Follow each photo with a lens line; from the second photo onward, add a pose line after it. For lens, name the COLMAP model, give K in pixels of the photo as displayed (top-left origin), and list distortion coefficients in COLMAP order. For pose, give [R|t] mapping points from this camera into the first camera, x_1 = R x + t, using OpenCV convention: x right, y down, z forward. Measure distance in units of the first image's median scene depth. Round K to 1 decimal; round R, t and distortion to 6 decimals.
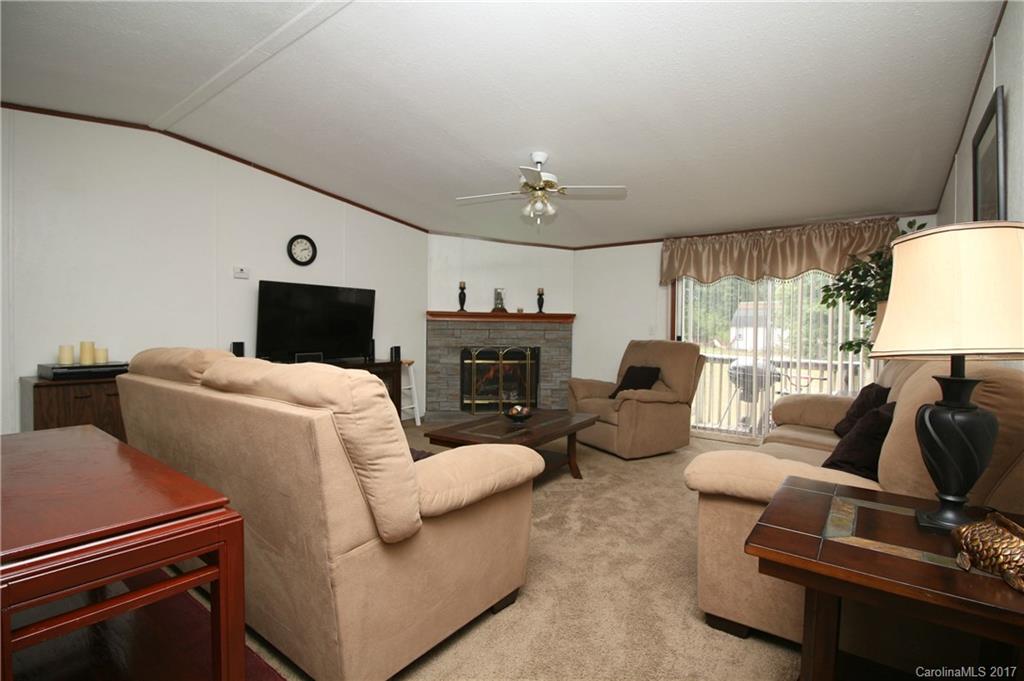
lens RADIAL K [[474.3, 0, 507.5], [0, 474.3, 336.9], [0, 0, 1]] dist [0.002357, -0.013596]
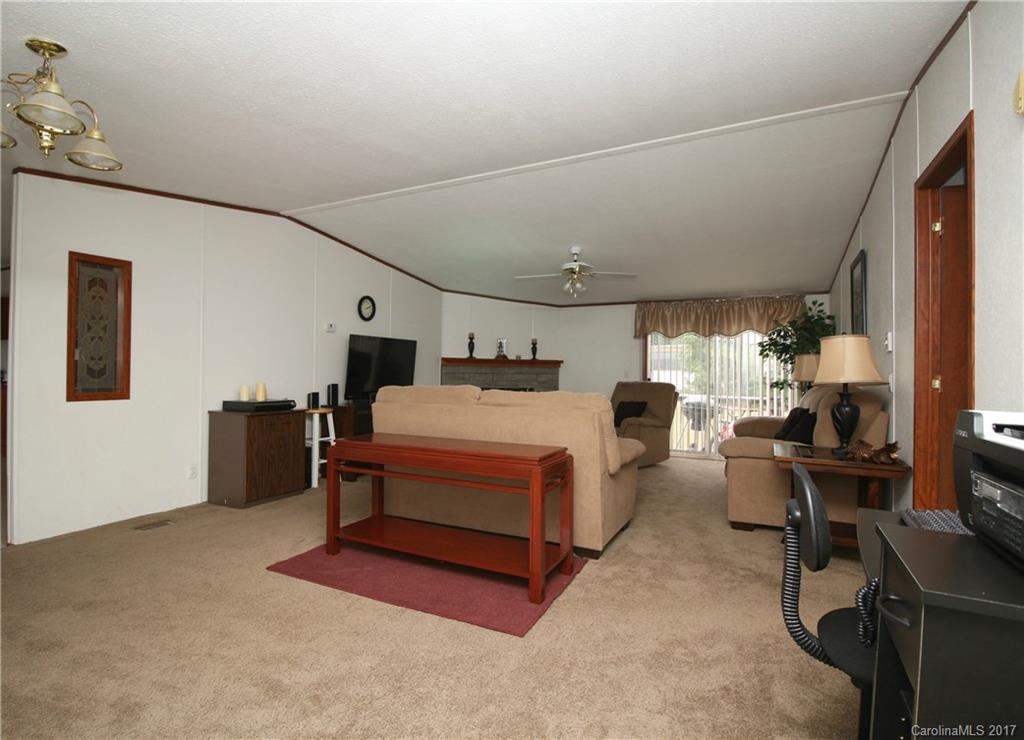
lens RADIAL K [[521.8, 0, 483.3], [0, 521.8, 365.8], [0, 0, 1]] dist [-0.004061, -0.000453]
pose [[0.987171, 0.000722, 0.159666, -0.349533], [0.003884, 0.999585, -0.028536, 0.003482], [-0.159621, 0.028790, 0.986759, -0.360248]]
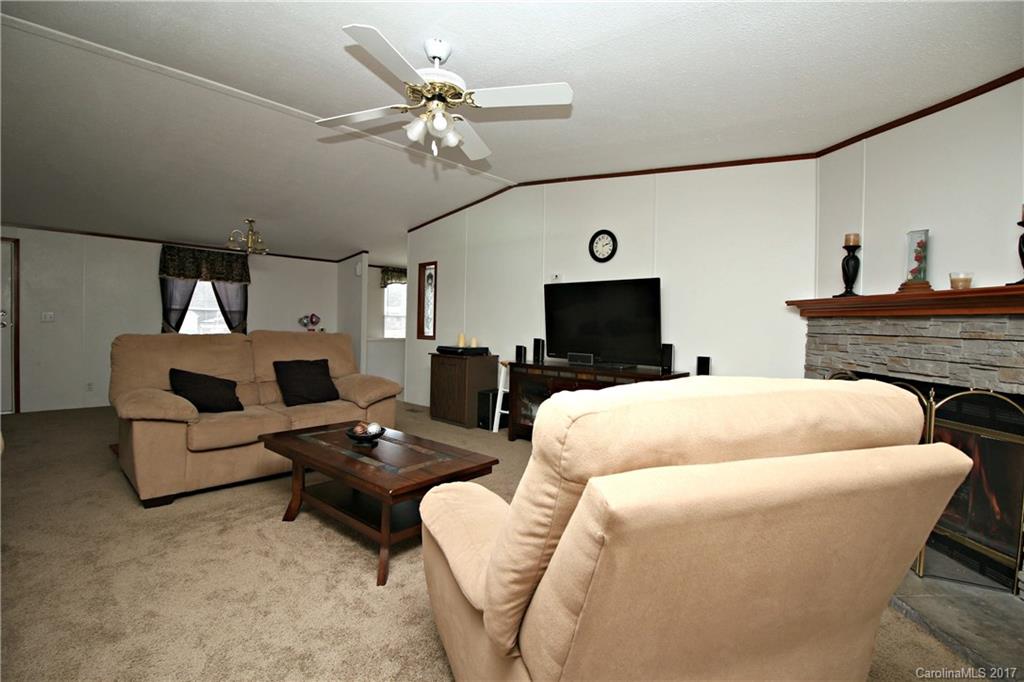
lens RADIAL K [[474.3, 0, 507.5], [0, 474.3, 337.4], [0, 0, 1]] dist [0.002357, -0.013596]
pose [[-0.120103, 0.012444, -0.992683, 0.530825], [-0.043671, 0.998887, 0.017806, -0.008920], [0.991800, 0.045490, -0.119426, 0.925740]]
